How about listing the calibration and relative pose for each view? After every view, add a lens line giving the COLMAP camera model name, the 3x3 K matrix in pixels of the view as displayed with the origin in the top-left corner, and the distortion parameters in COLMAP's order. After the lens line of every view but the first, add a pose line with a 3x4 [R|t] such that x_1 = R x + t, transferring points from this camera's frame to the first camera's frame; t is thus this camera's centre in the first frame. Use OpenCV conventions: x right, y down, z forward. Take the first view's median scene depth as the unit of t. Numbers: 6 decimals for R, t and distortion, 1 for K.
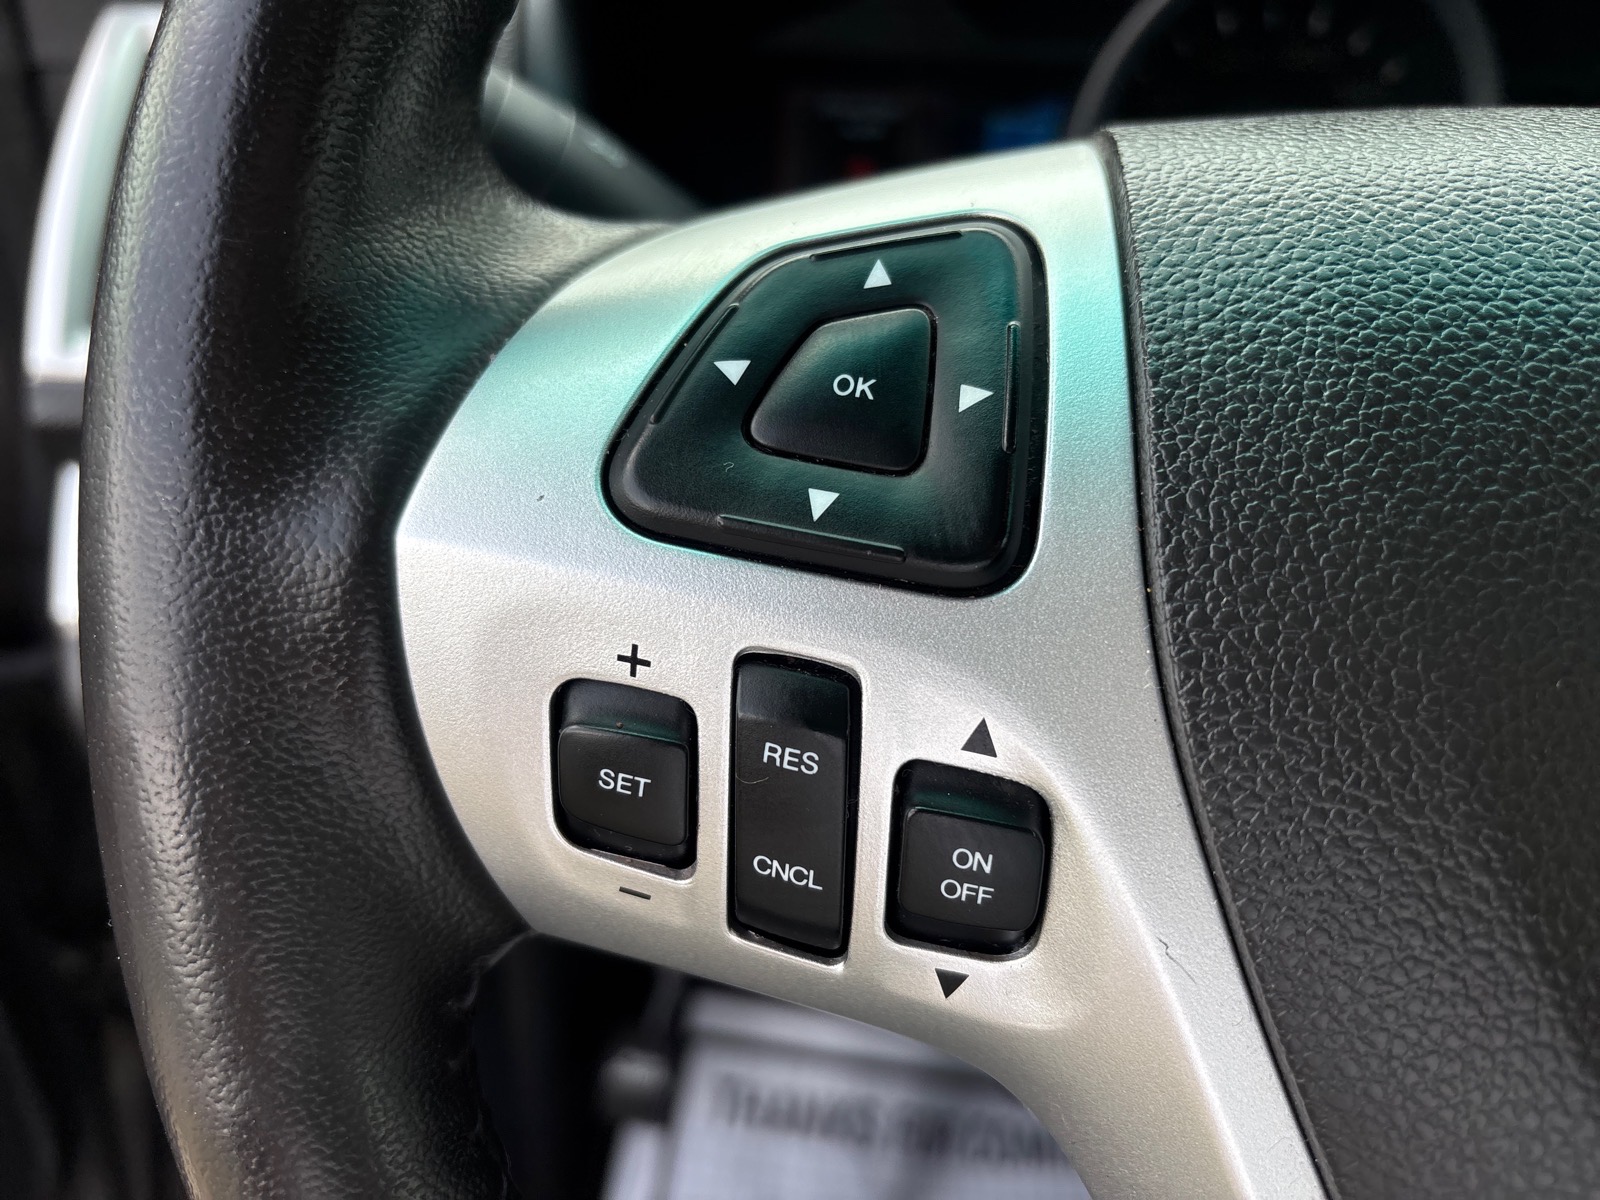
lens RADIAL K [[1192.0, 0, 800.0], [0, 1192.0, 600.0], [0, 0, 1]] dist [-0.000955, -0.039391]
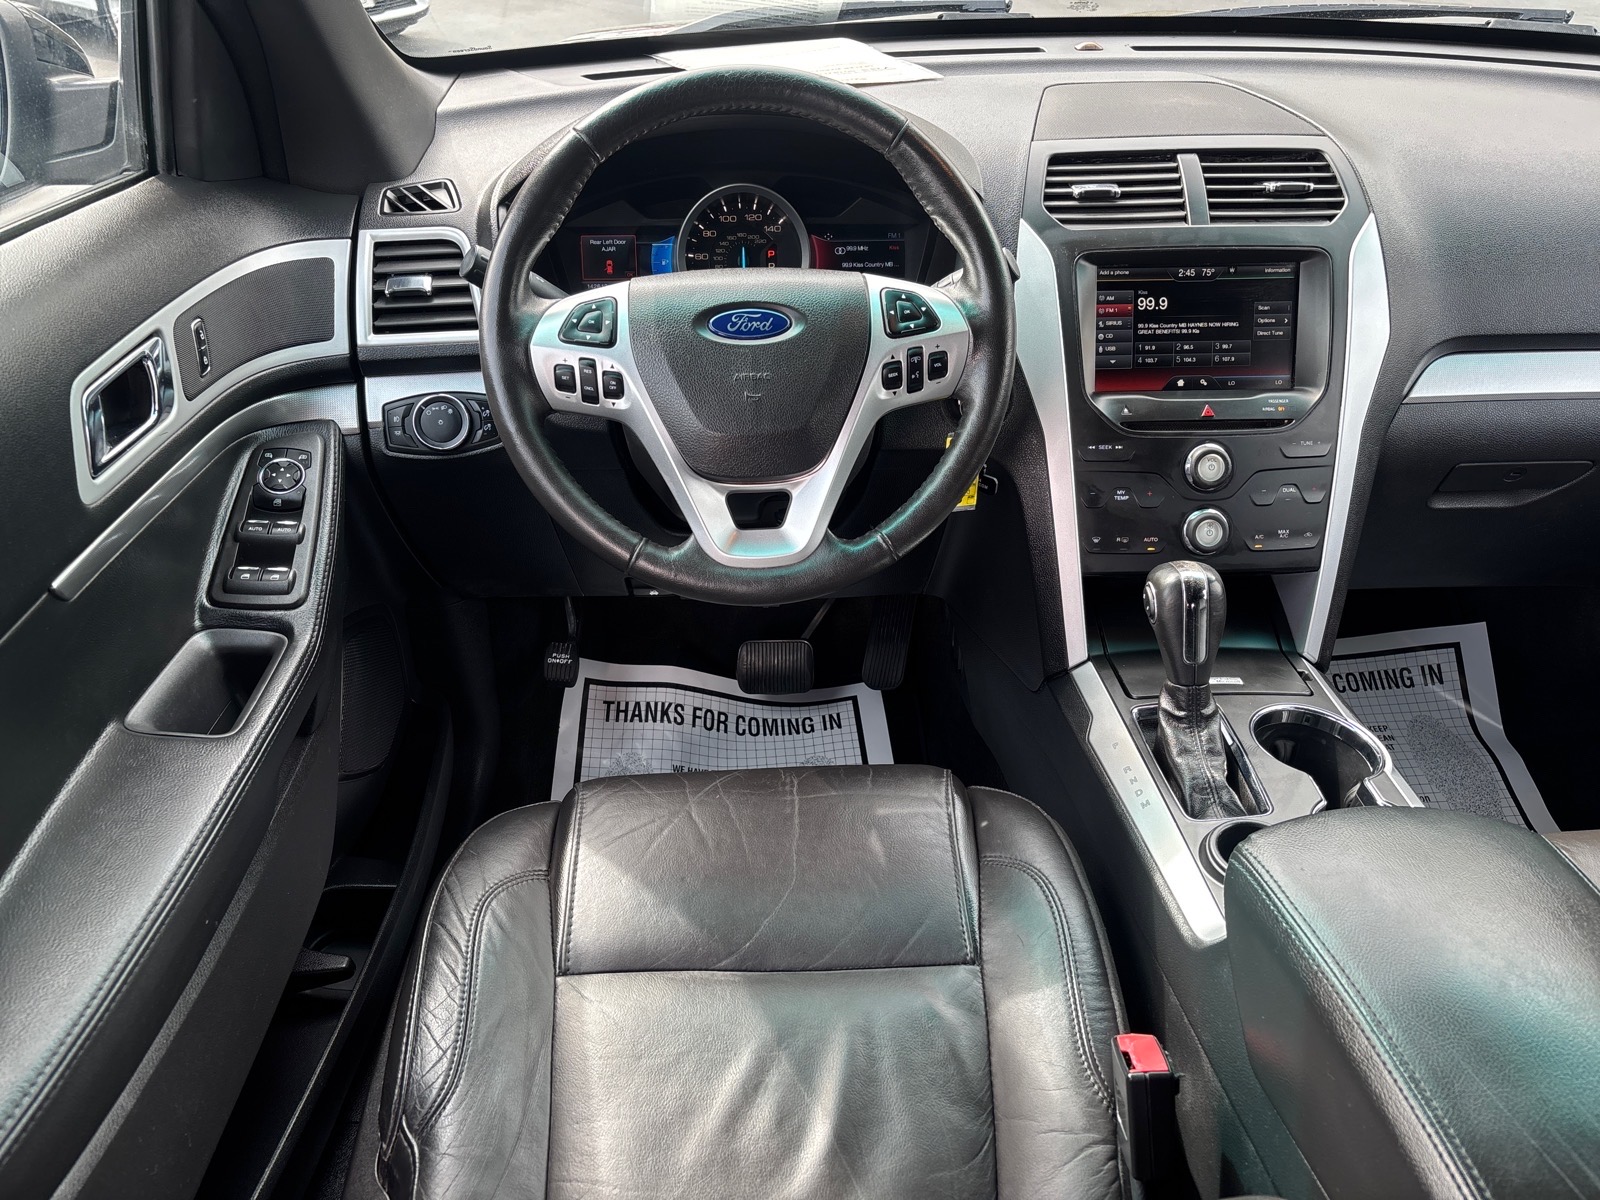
lens RADIAL K [[1192.0, 0, 800.0], [0, 1192.0, 600.0], [0, 0, 1]] dist [-0.000955, -0.039391]
pose [[0.989382, -0.093960, 0.110885, 0.343789], [0.092593, 0.995552, 0.017421, 1.533733], [-0.112028, -0.006969, 0.993681, -6.522029]]
